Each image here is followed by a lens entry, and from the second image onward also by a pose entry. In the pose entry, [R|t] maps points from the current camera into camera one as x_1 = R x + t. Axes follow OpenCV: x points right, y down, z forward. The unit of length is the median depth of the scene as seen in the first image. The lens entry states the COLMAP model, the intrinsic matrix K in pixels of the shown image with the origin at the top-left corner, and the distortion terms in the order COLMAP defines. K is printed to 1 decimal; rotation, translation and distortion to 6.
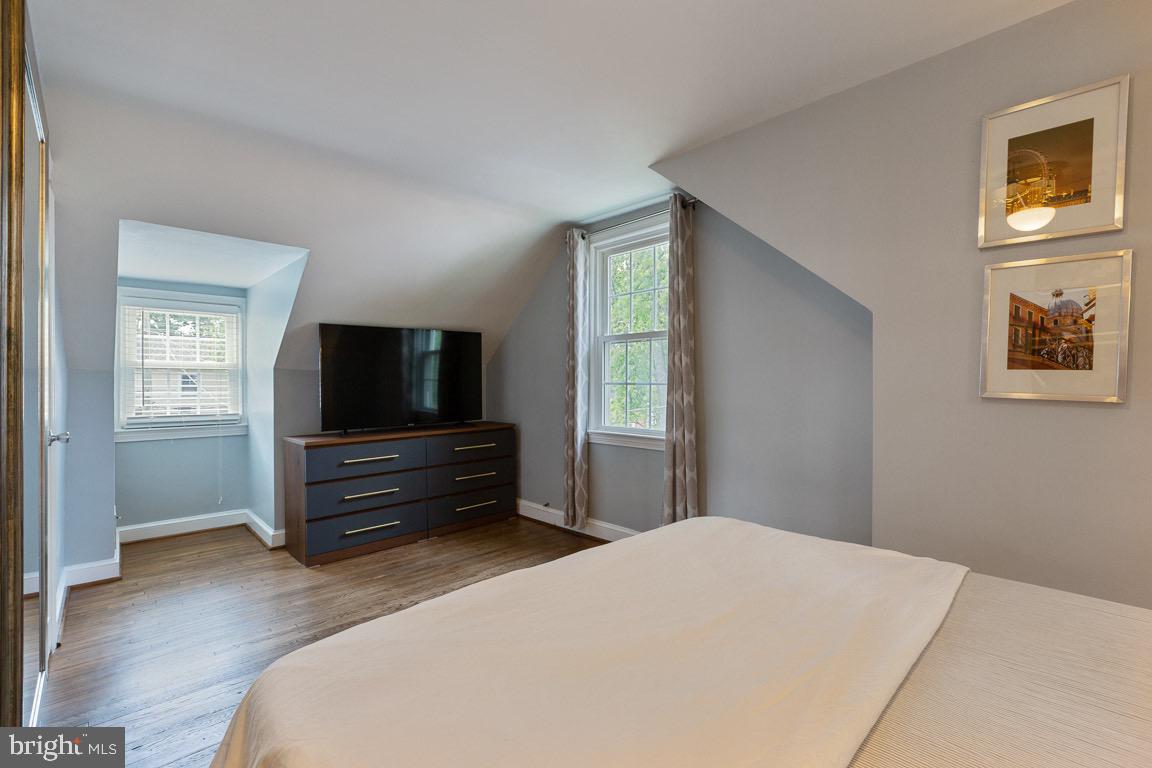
lens RADIAL K [[514.5, 0, 580.9], [0, 514.5, 386.4], [0, 0, 1]] dist [0.000646, -0.000216]
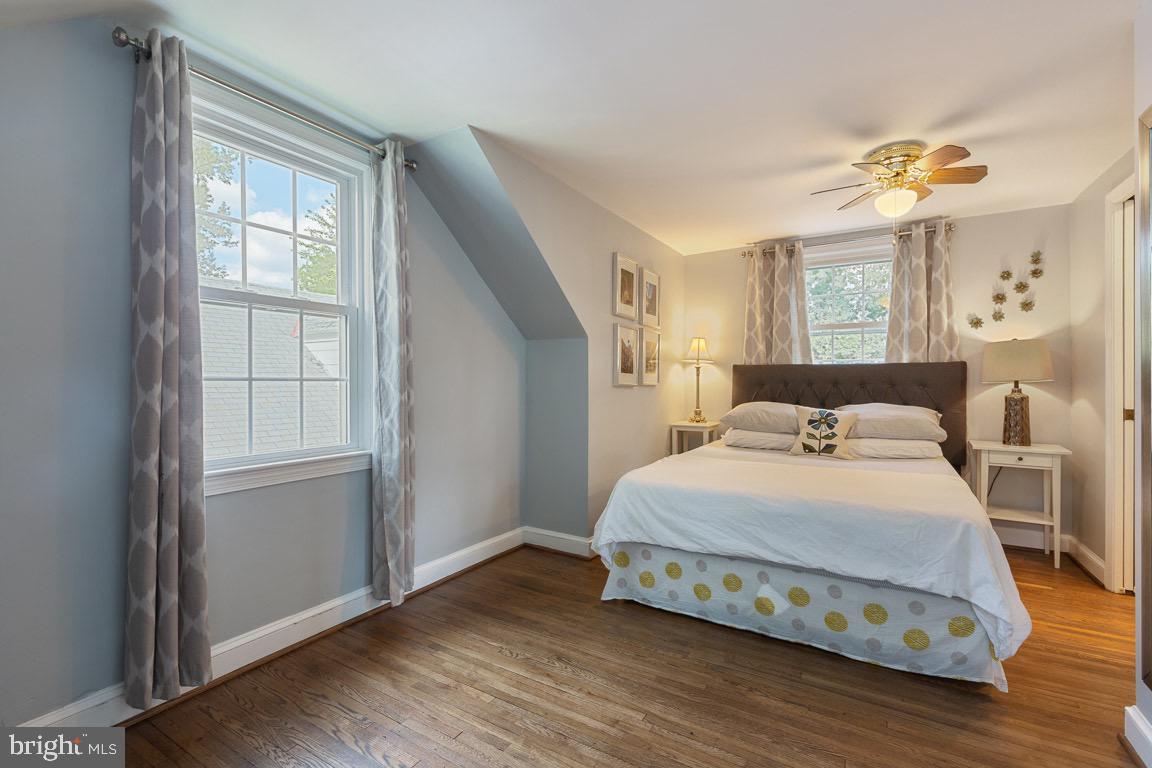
lens RADIAL K [[514.5, 0, 580.9], [0, 514.5, 386.4], [0, 0, 1]] dist [0.000646, -0.000216]
pose [[-0.269659, -0.011872, 0.962883, -0.668698], [0.007005, 0.999873, 0.014290, -0.002891], [-0.962930, 0.010598, -0.269542, 0.939839]]
